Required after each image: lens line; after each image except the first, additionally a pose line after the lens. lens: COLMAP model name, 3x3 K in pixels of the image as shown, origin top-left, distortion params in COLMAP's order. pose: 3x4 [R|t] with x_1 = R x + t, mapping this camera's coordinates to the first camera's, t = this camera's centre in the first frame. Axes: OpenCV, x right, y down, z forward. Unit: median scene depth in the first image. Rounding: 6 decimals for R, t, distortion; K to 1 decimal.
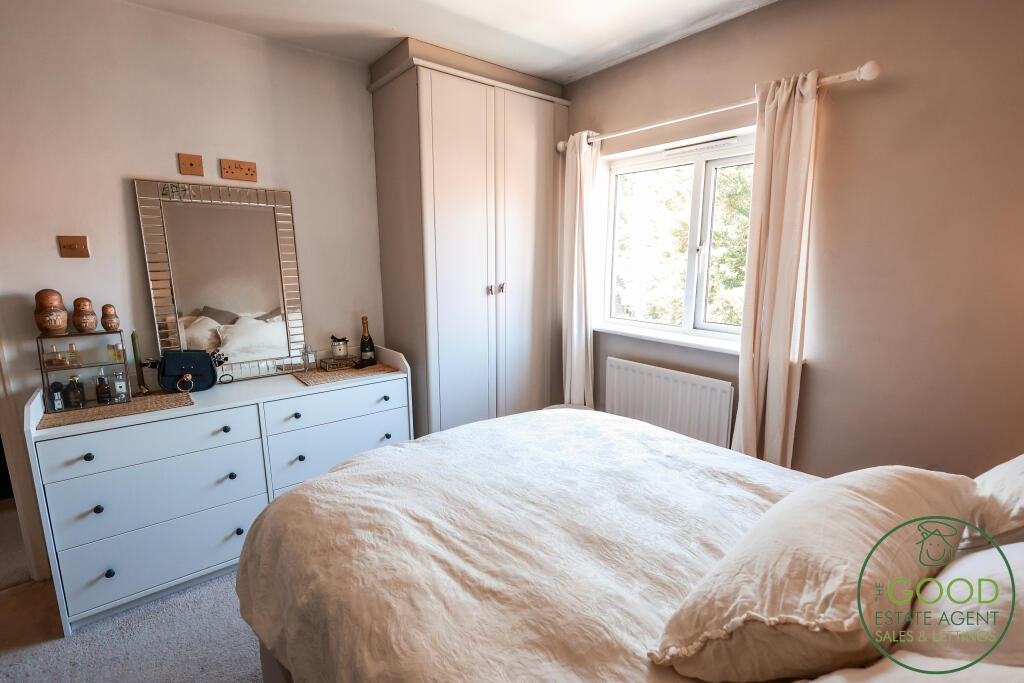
lens RADIAL K [[469.9, 0, 512.0], [0, 469.9, 341.5], [0, 0, 1]] dist [0.000975, -0.000101]
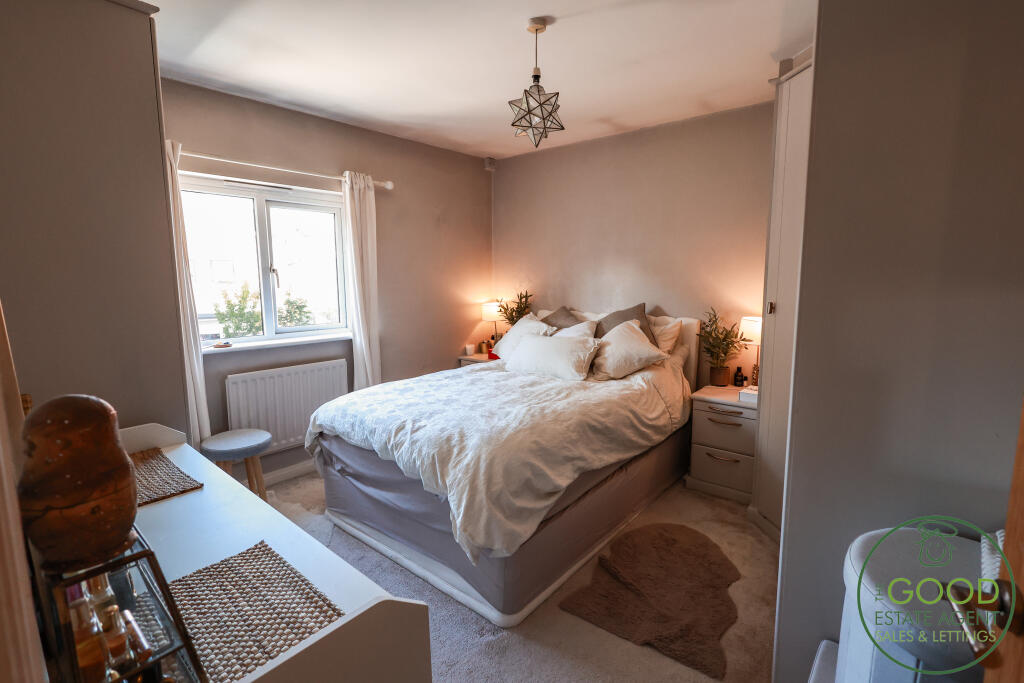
lens RADIAL K [[459.8, 0, 530.6], [0, 459.8, 342.9], [0, 0, 1]] dist [0.000207, -0.000583]
pose [[-0.182880, -0.147705, 0.971976, -1.350728], [0.182825, 0.966295, 0.181241, -0.150763], [-0.965986, 0.210847, -0.149712, 0.808326]]
